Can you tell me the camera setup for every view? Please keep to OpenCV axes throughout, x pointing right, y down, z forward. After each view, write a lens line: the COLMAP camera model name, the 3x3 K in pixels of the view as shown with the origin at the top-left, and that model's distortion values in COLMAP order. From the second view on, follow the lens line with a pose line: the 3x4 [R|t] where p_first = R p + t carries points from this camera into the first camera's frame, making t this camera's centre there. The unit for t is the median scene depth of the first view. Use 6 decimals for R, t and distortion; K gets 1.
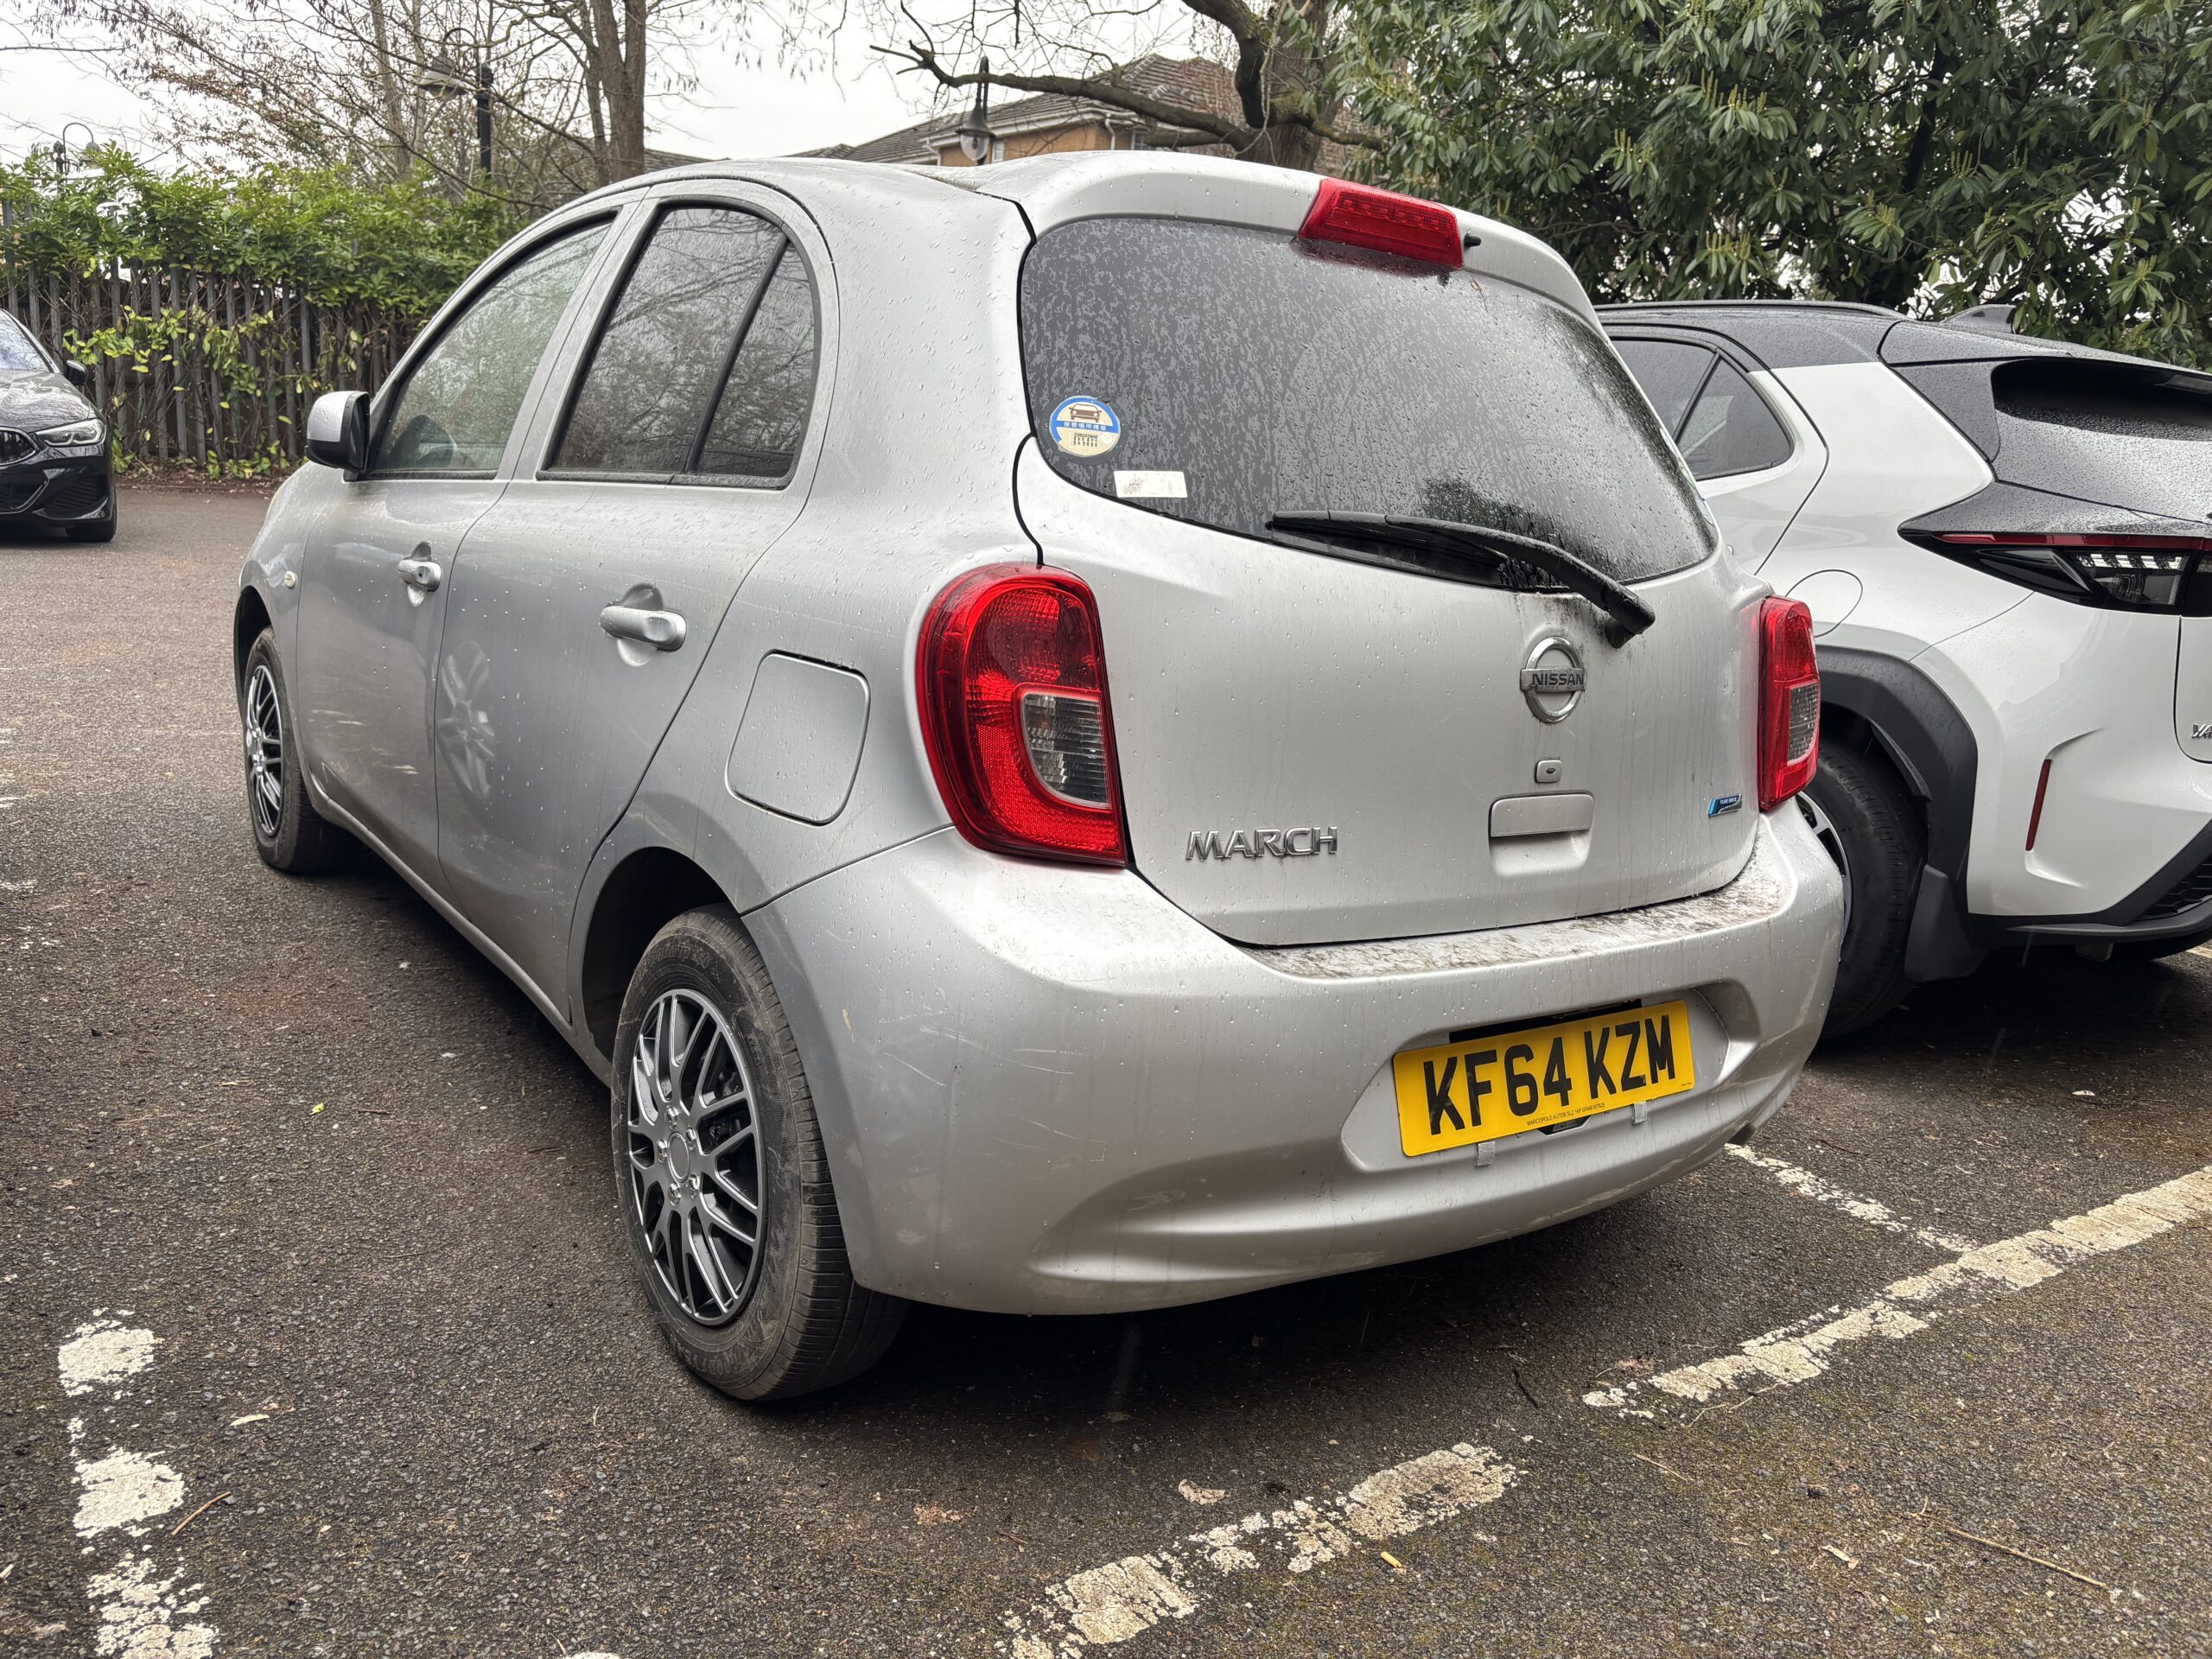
lens RADIAL K [[1686.4, 0, 1106.0], [0, 1686.4, 829.5], [0, 0, 1]] dist [0.046148, -0.080064]
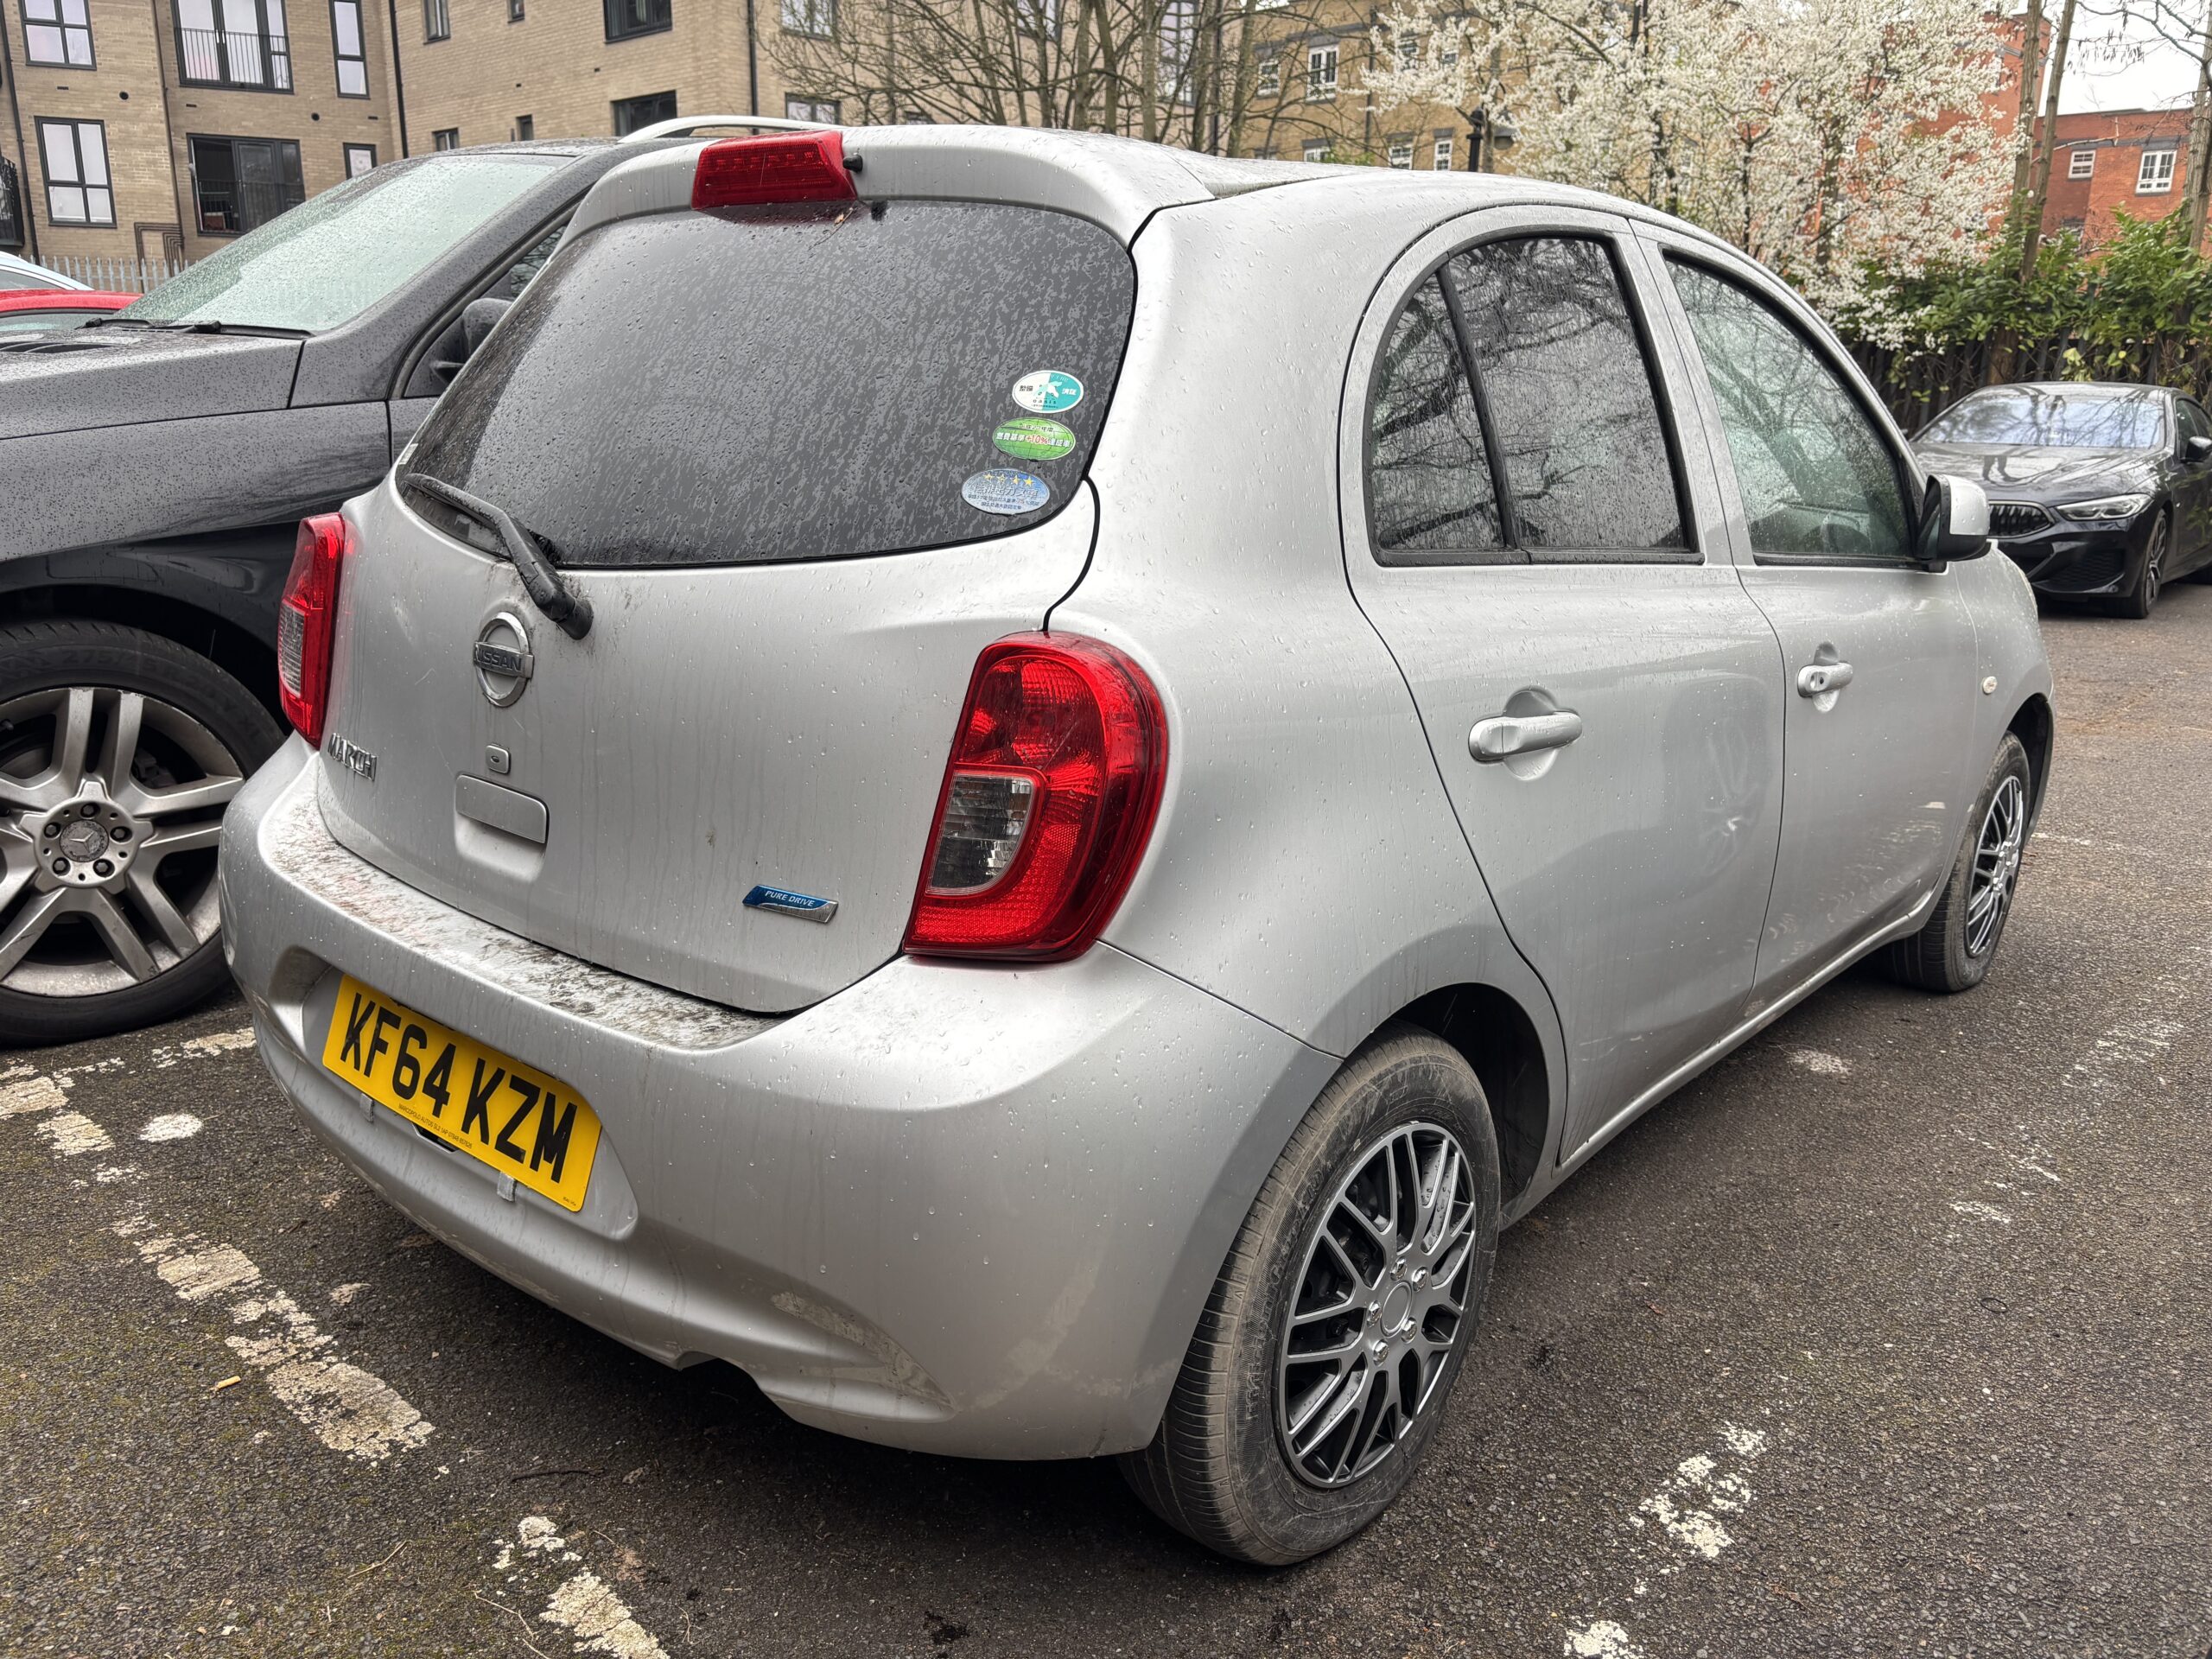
lens RADIAL K [[1656.5, 0, 1094.8], [0, 1656.5, 825.8], [0, 0, 1]] dist [0.074475, -0.075392]
pose [[0.237787, 0.173220, -0.955747, 1.226021], [-0.227648, 0.966502, 0.118531, -0.183124], [0.944264, 0.189388, 0.269255, 1.087260]]
